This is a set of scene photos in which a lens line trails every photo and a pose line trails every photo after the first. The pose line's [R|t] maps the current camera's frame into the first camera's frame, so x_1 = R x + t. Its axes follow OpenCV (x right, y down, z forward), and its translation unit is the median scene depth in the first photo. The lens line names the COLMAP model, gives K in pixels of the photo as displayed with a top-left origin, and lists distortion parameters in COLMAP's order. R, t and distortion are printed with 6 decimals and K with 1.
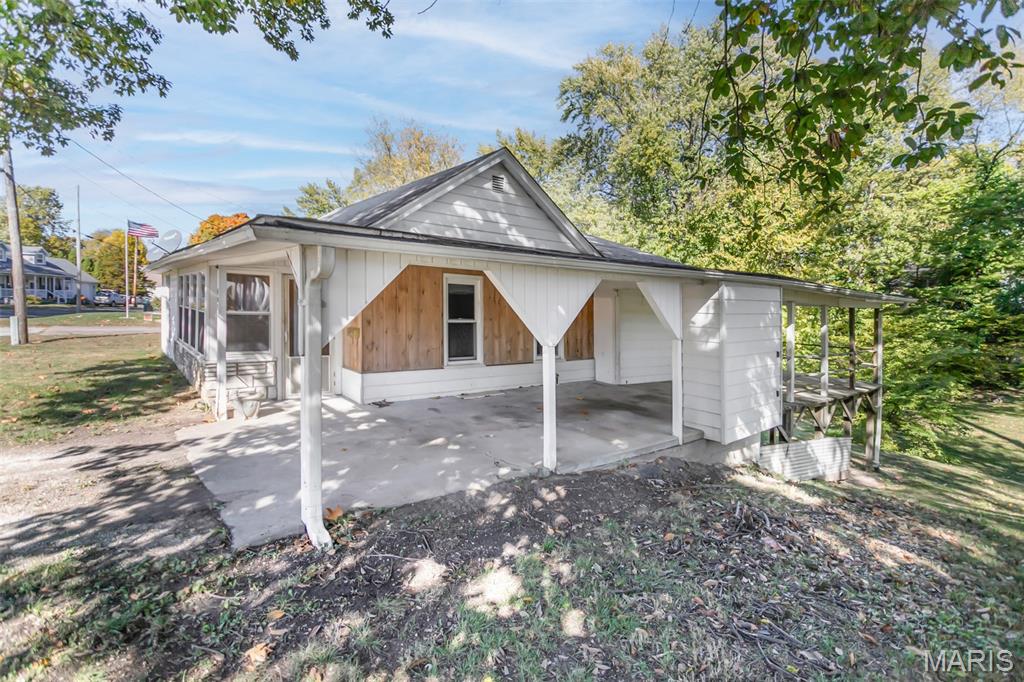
lens RADIAL K [[517.3, 0, 478.0], [0, 517.3, 303.9], [0, 0, 1]] dist [-0.011133, 0.003009]
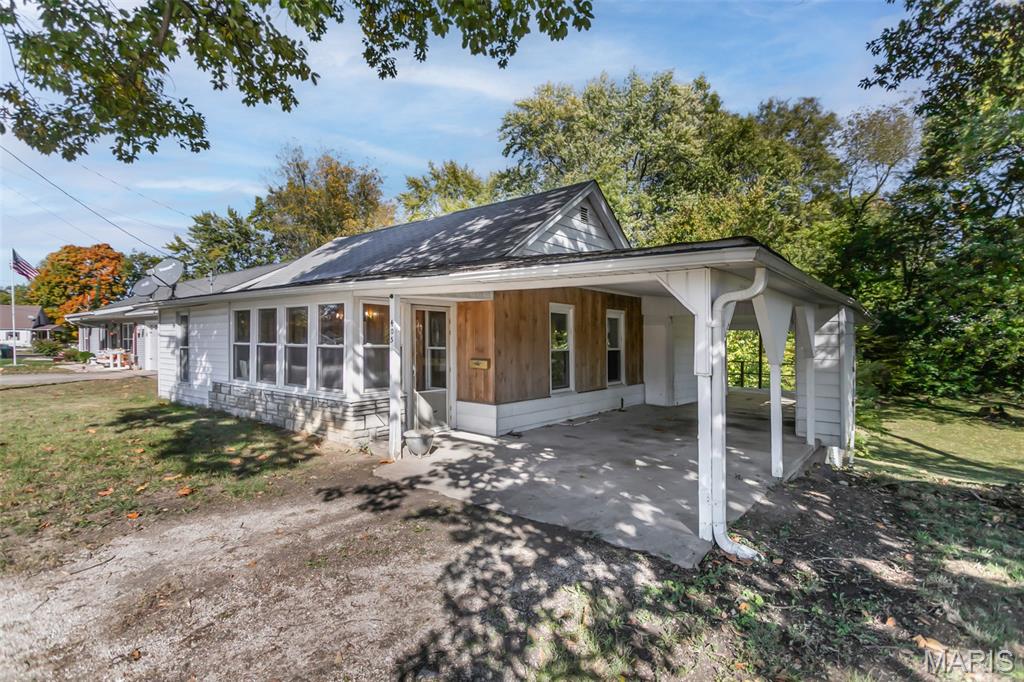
lens RADIAL K [[517.3, 0, 507.9], [0, 517.3, 336.6], [0, 0, 1]] dist [-0.011133, 0.003009]
pose [[0.977232, -0.022855, 0.210939, -0.316131], [0.022964, 0.999734, 0.001934, 0.002917], [-0.210927, 0.002954, 0.977497, 0.028755]]
